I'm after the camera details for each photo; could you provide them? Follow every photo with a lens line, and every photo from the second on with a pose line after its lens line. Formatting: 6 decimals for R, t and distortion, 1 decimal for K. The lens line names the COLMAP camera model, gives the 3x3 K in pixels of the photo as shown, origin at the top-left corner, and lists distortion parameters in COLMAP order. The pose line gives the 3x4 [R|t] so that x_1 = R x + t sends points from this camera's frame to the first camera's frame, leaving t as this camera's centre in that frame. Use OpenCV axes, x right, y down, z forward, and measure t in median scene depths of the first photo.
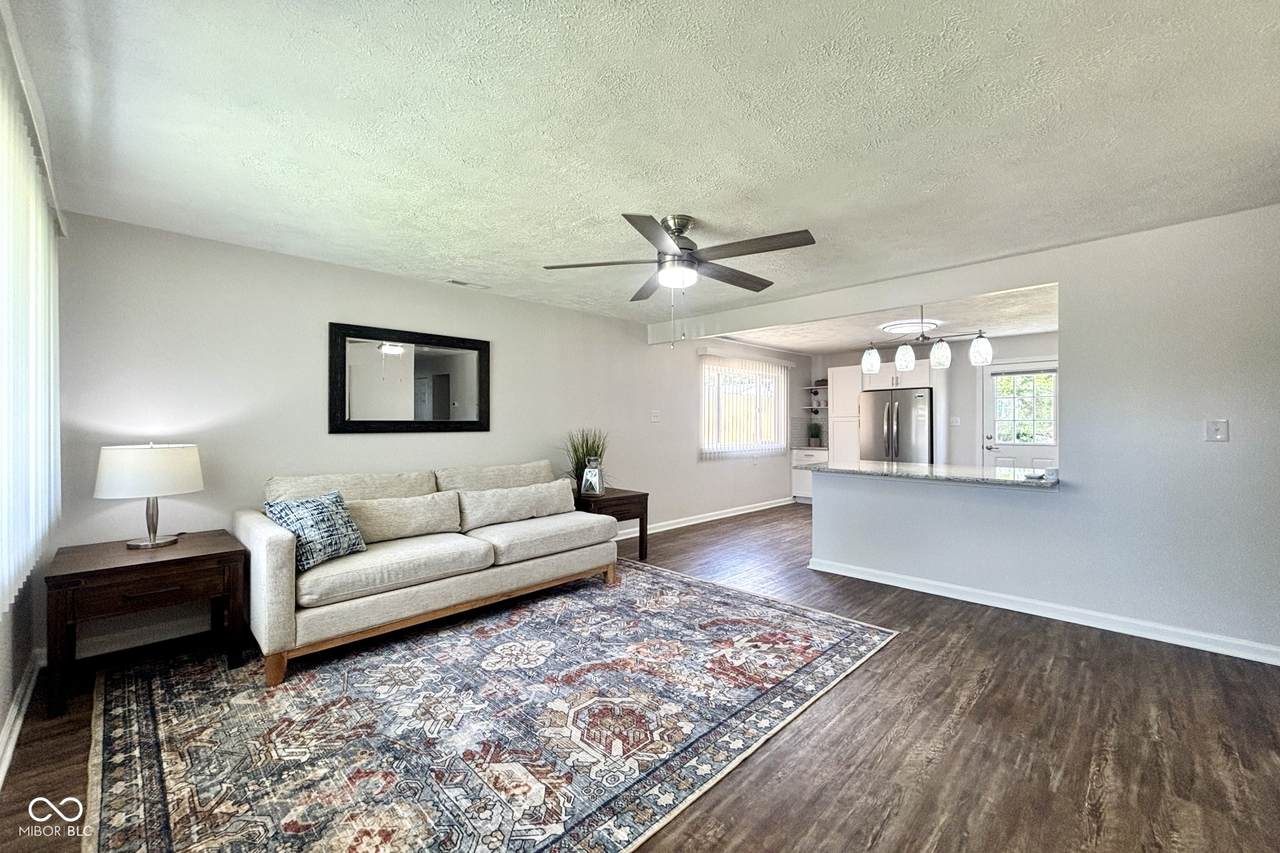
lens RADIAL K [[521.7, 0, 640.0], [0, 521.7, 426.5], [0, 0, 1]] dist [0.012807, -0.000395]
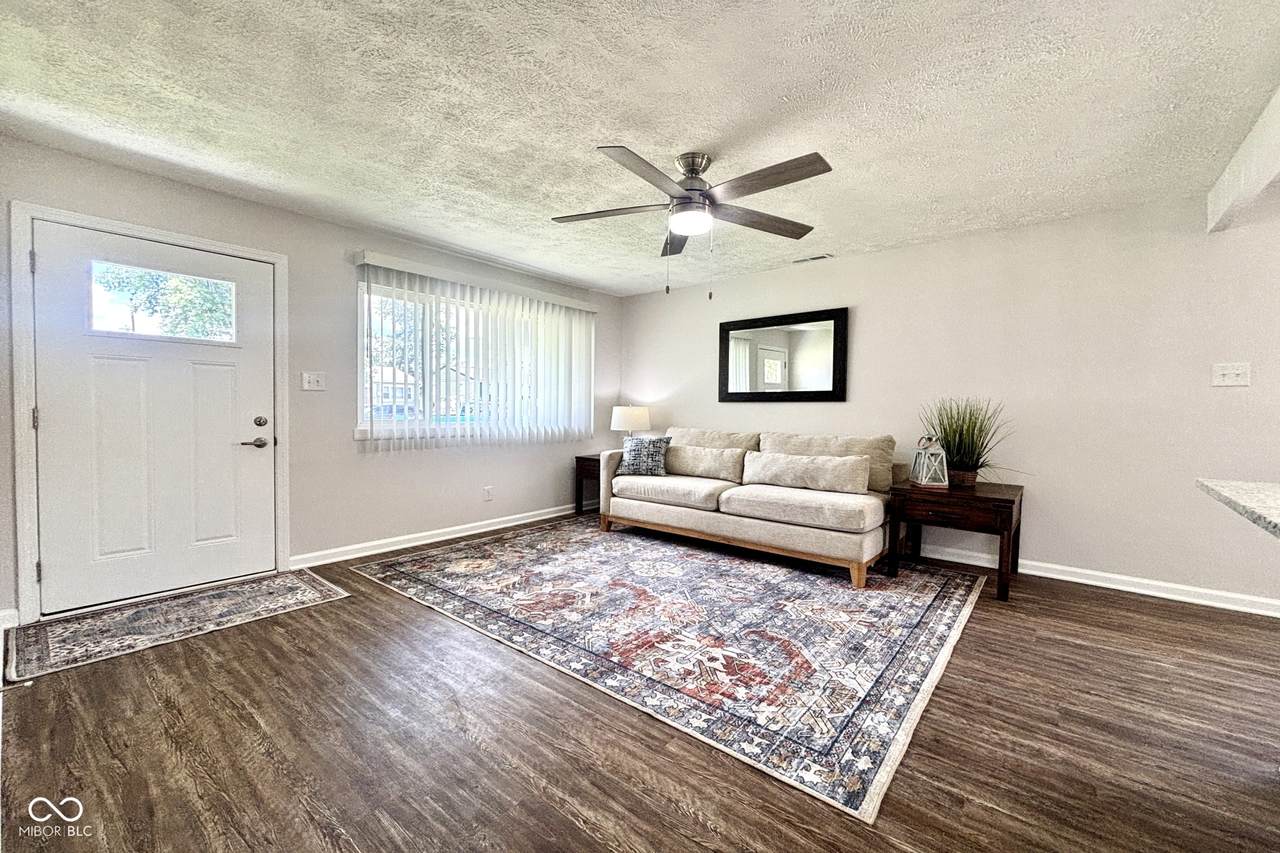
lens RADIAL K [[521.7, 0, 640.0], [0, 521.7, 426.5], [0, 0, 1]] dist [0.012807, -0.000395]
pose [[0.084851, 0.032239, -0.995872, 0.968320], [-0.018939, 0.999348, 0.030738, 0.049794], [0.996214, 0.016252, 0.085406, 0.809155]]
